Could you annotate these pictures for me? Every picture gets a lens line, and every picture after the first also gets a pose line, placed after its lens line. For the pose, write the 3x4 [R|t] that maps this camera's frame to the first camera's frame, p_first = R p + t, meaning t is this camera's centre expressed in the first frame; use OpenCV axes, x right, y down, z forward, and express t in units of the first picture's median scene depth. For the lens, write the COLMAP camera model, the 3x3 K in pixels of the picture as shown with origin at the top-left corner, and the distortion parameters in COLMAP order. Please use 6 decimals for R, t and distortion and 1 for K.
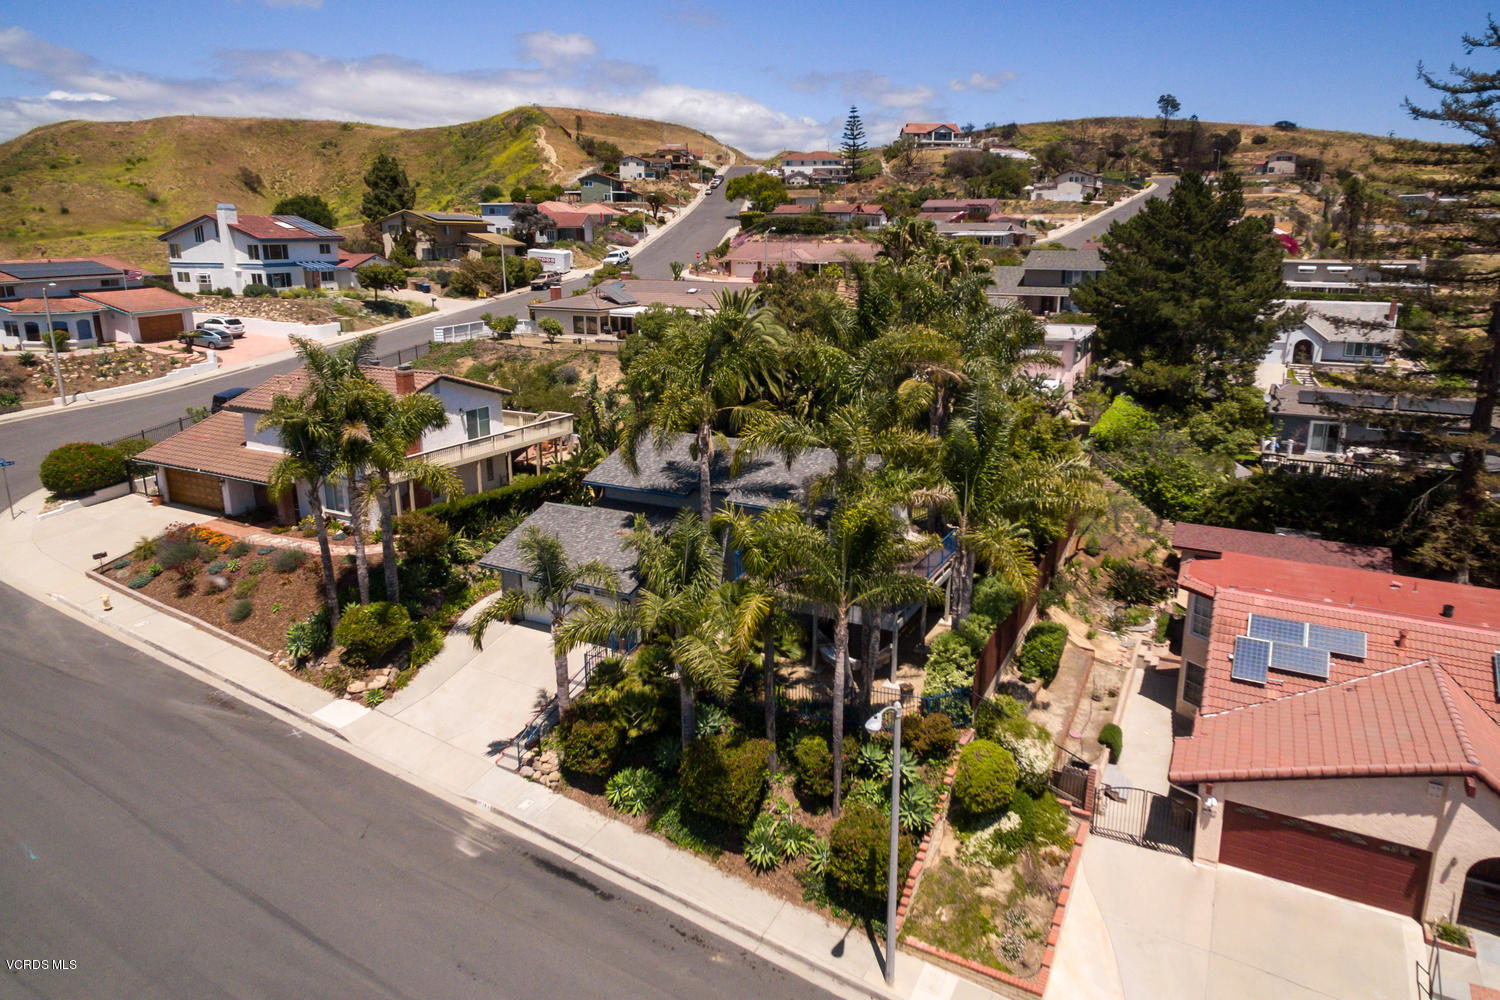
lens RADIAL K [[869.5, 0, 752.5], [0, 869.5, 437.1], [0, 0, 1]] dist [0.003147, 0.000030]
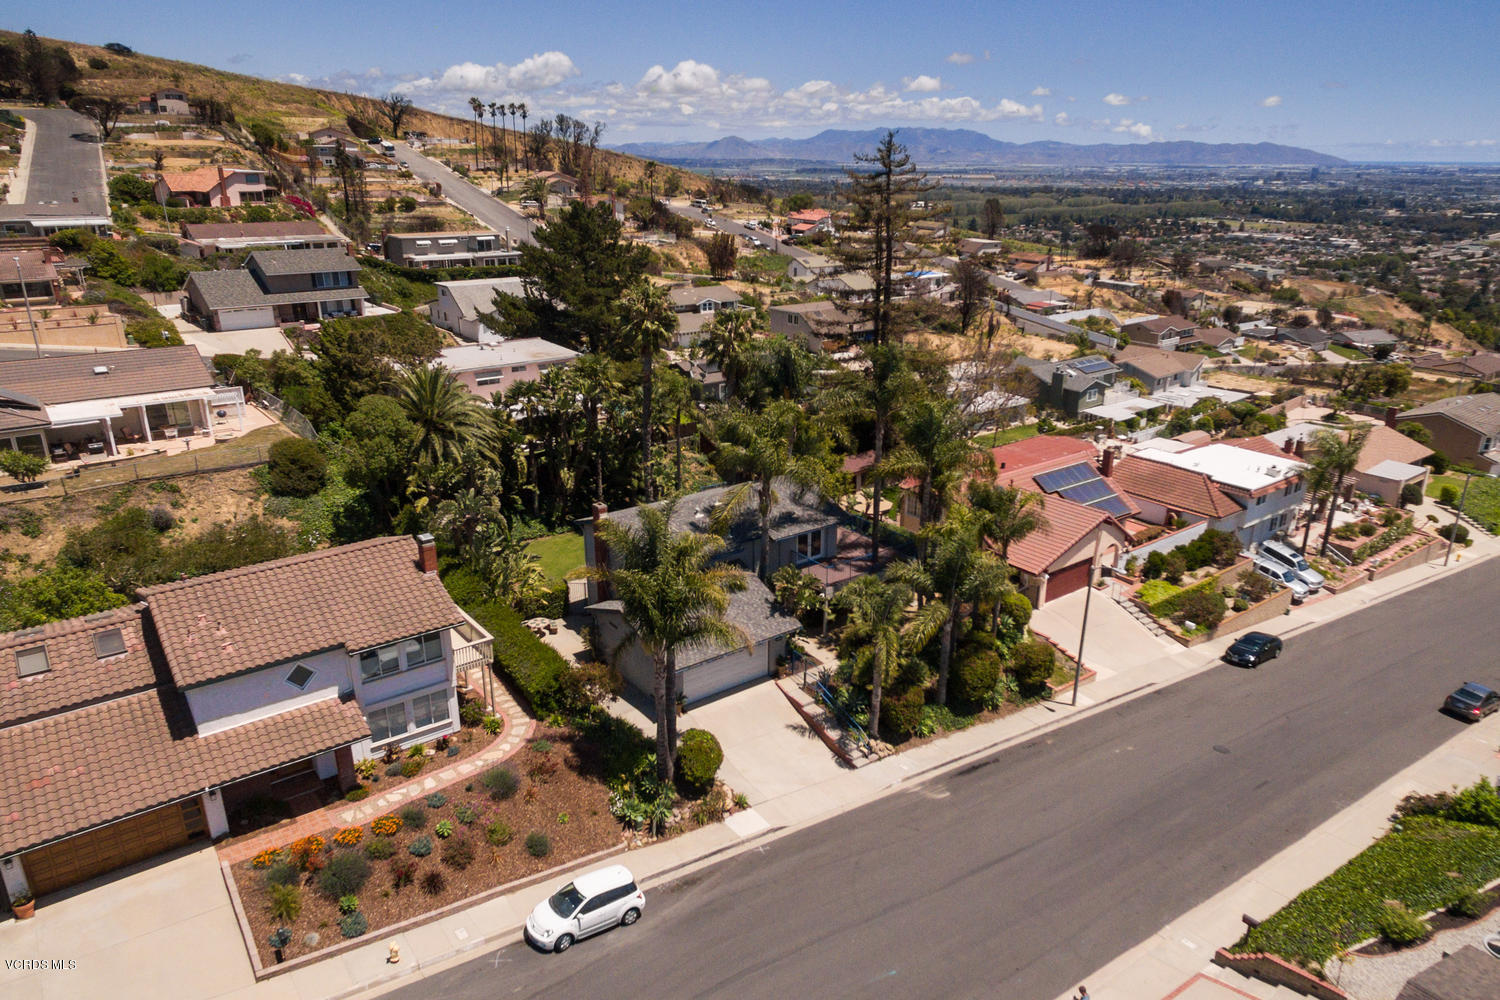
lens RADIAL K [[959.1, 0, 750.0], [0, 959.1, 500.0], [0, 0, 1]] dist [-0.003432, -0.001589]
pose [[0.459855, -0.294332, 0.837796, -0.451766], [0.206930, 0.953015, 0.221230, -0.112213], [-0.863547, 0.071632, 0.499155, 0.119987]]
